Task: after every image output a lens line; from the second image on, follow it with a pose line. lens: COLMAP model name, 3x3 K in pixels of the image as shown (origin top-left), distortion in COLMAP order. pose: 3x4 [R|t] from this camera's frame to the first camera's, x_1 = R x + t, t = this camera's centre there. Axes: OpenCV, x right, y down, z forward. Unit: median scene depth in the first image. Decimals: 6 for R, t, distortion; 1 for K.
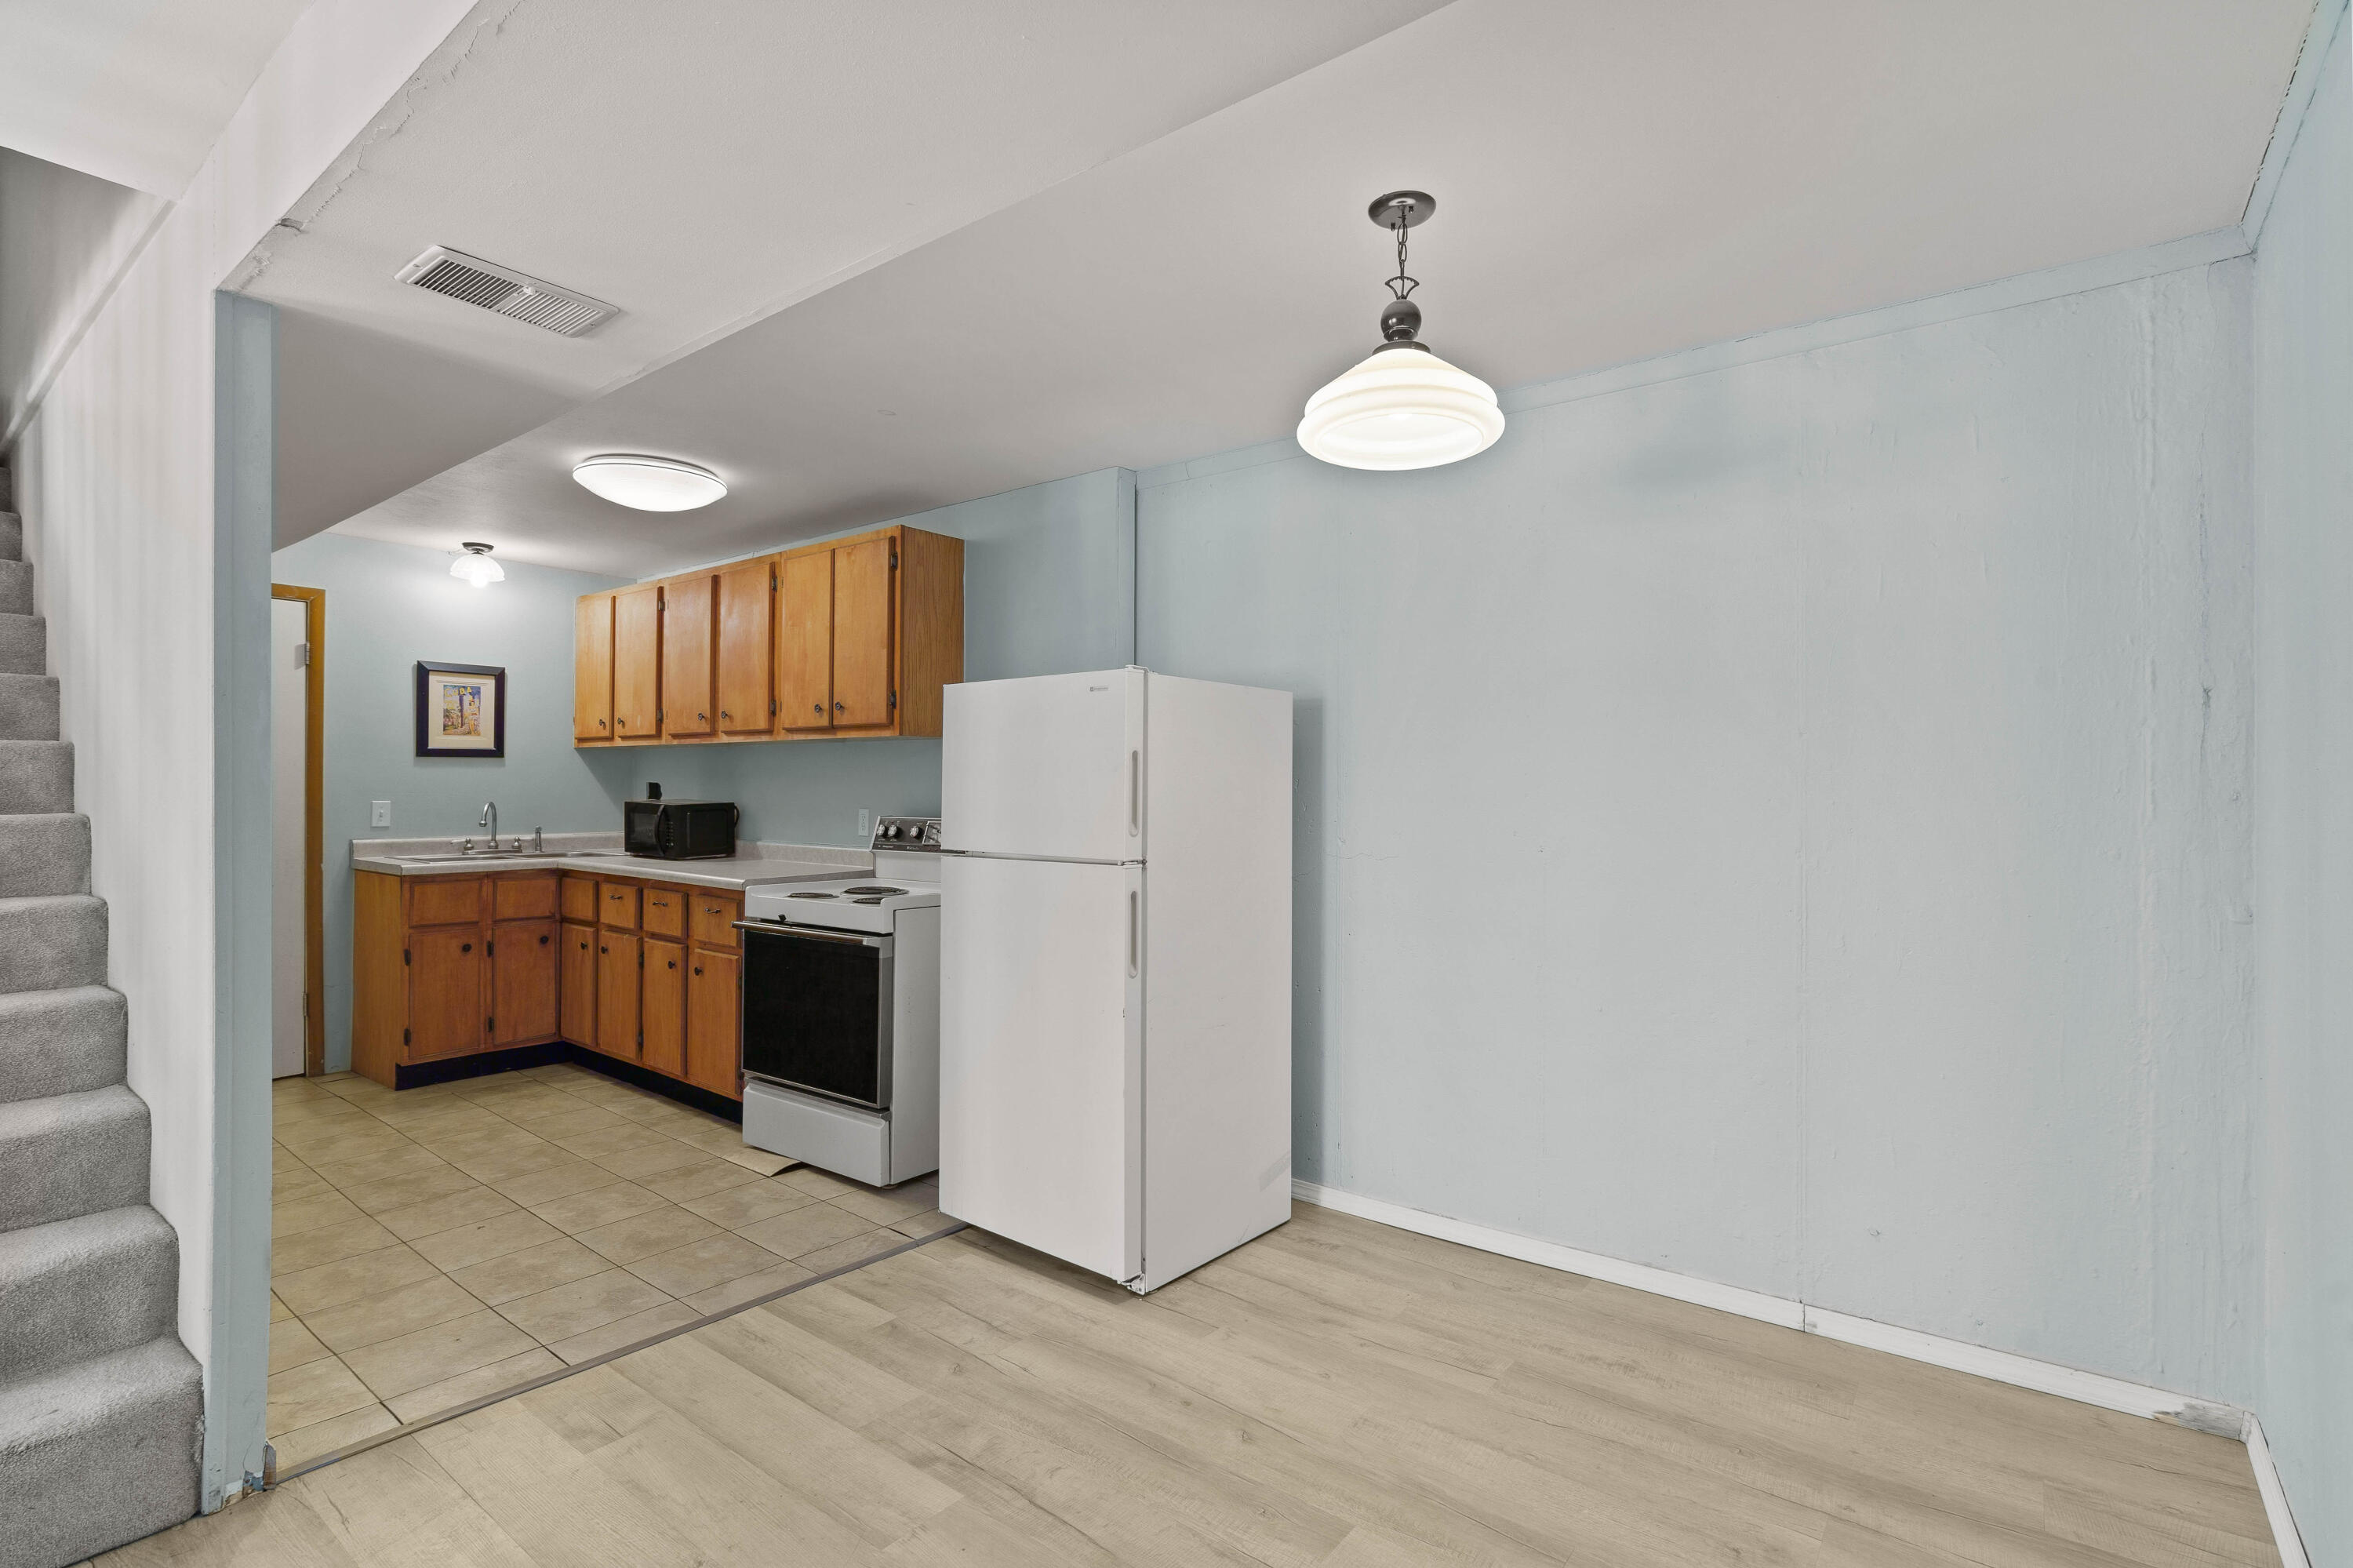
lens RADIAL K [[1102.1, 0, 1175.5], [0, 1102.1, 795.3], [0, 0, 1]] dist [-0.001223, 0.001292]
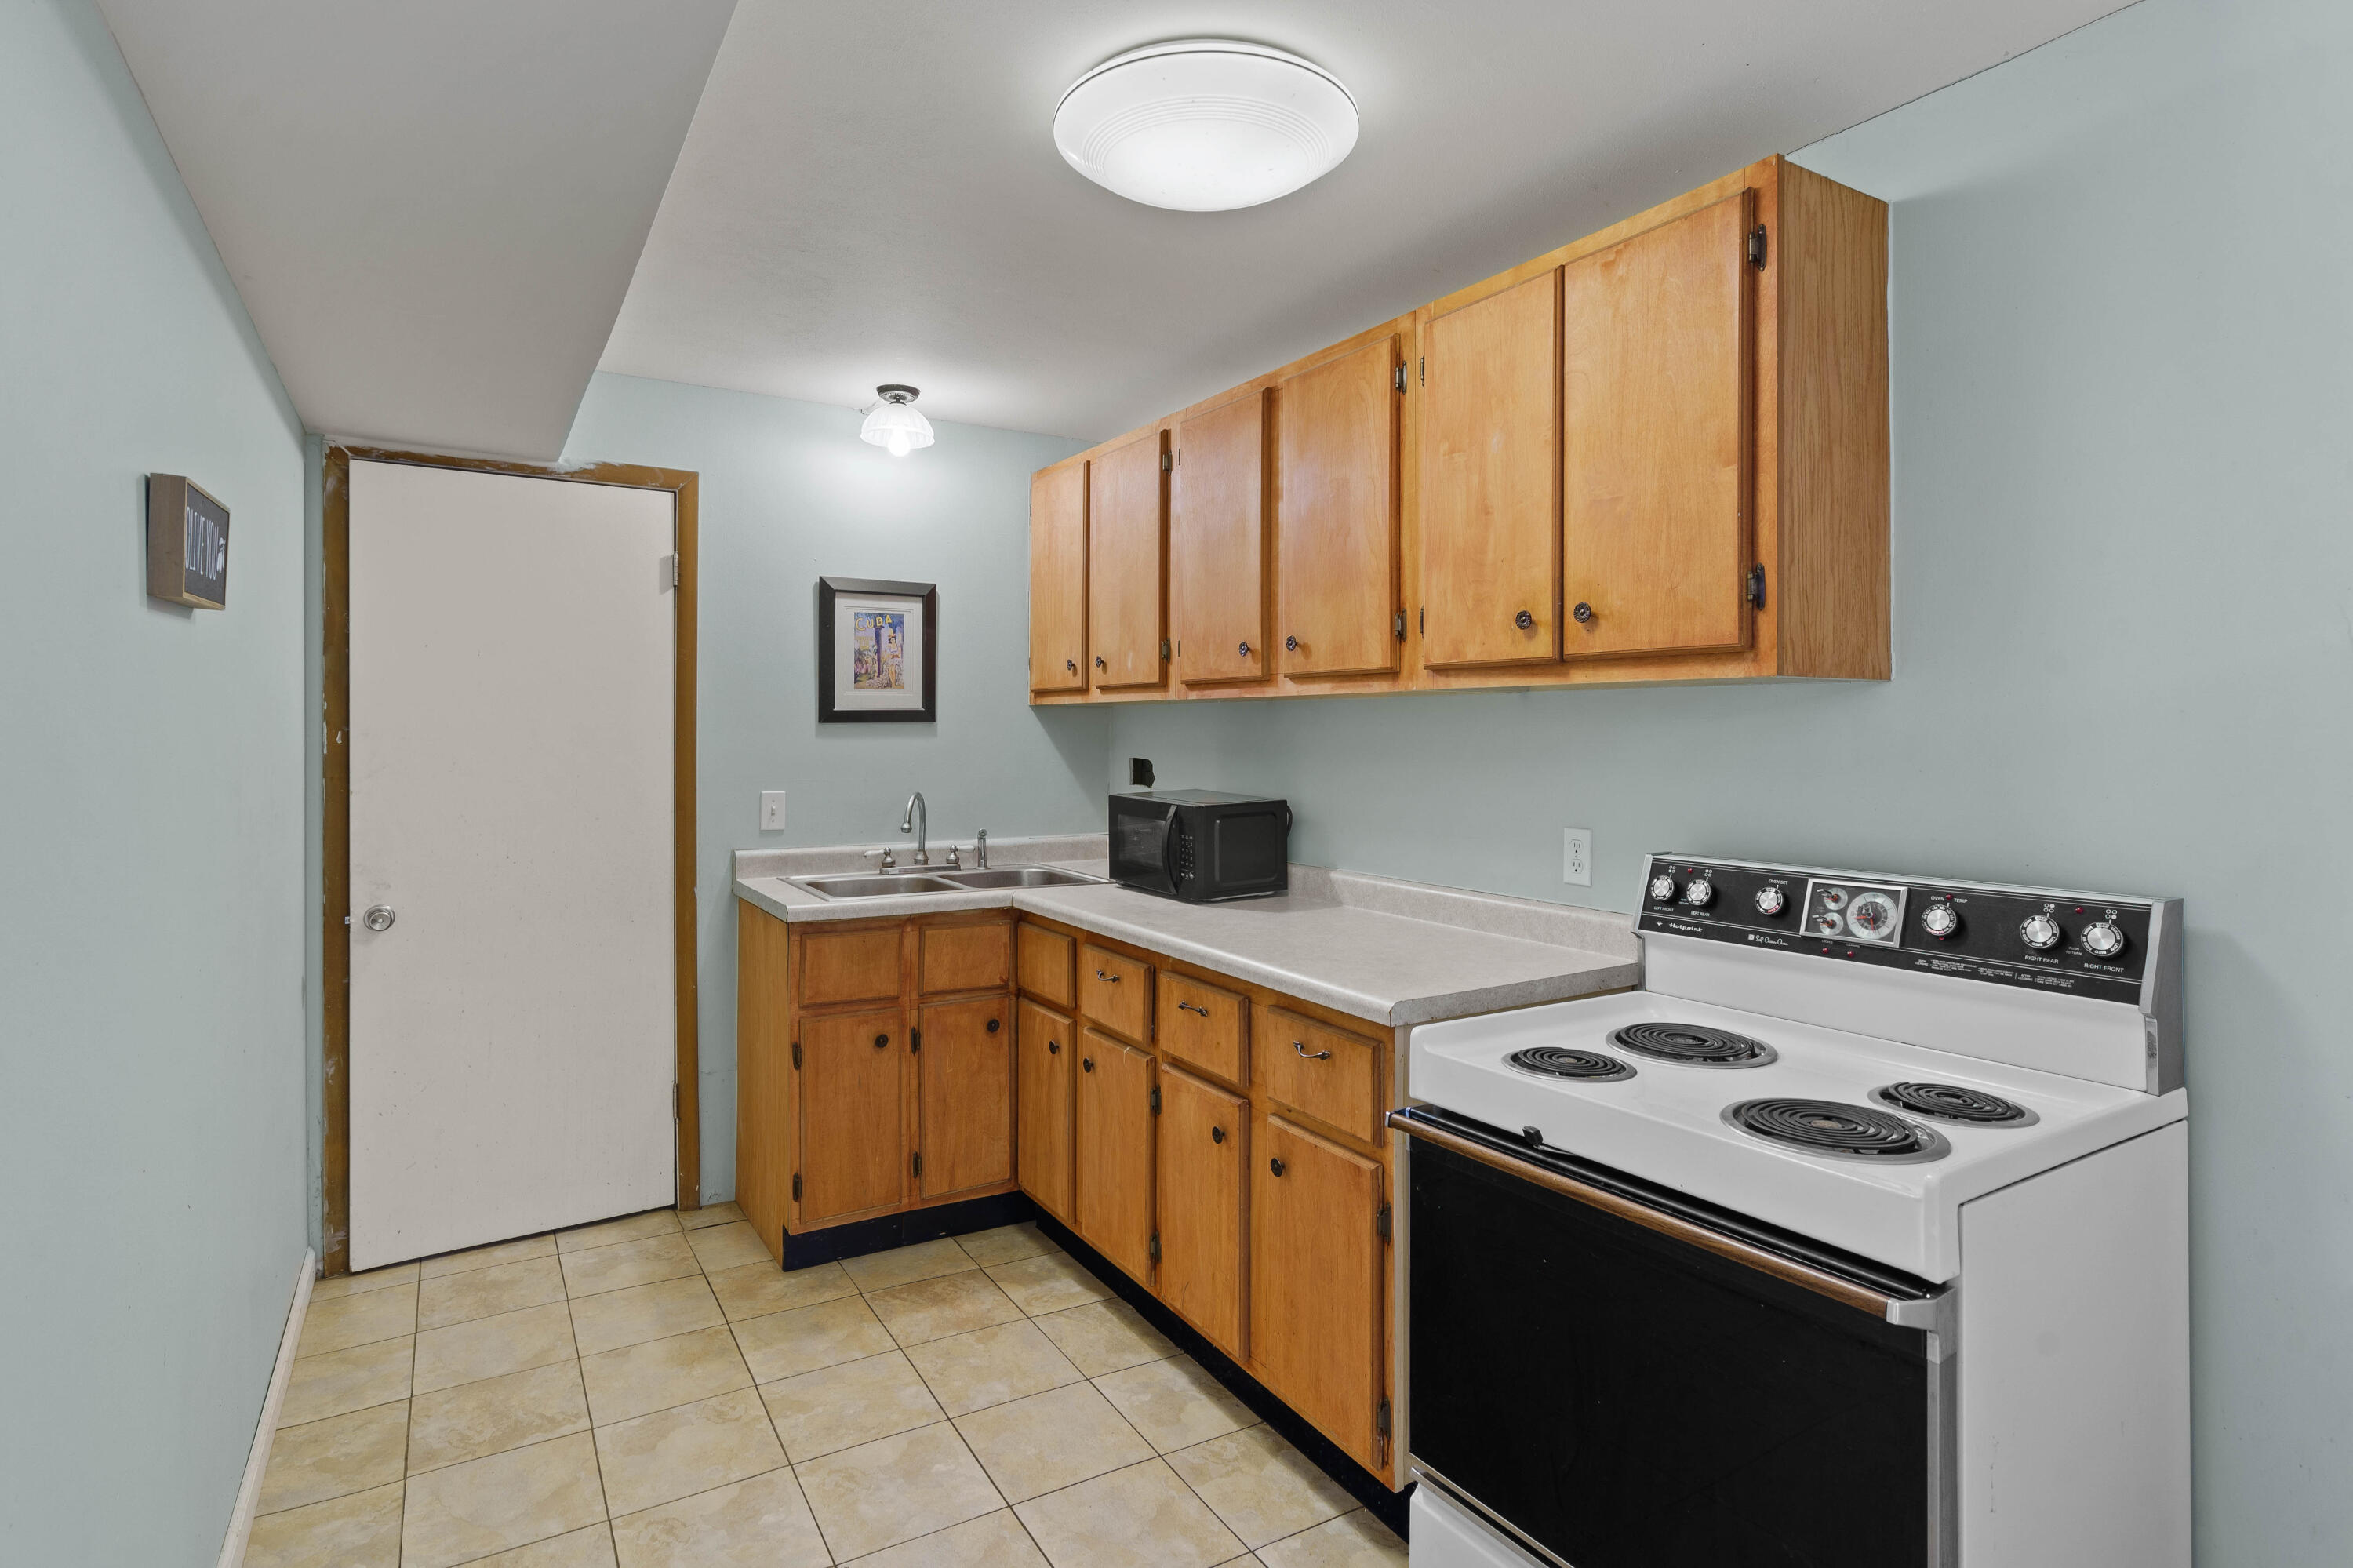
lens RADIAL K [[1212.9, 0, 1176.3], [0, 1212.9, 761.0], [0, 0, 1]] dist [-0.007054, 0.000295]
pose [[0.936824, 0.004222, -0.349775, -0.262288], [0.001470, 0.999871, 0.016006, -0.026318], [0.349798, -0.015509, 0.936697, 0.440234]]
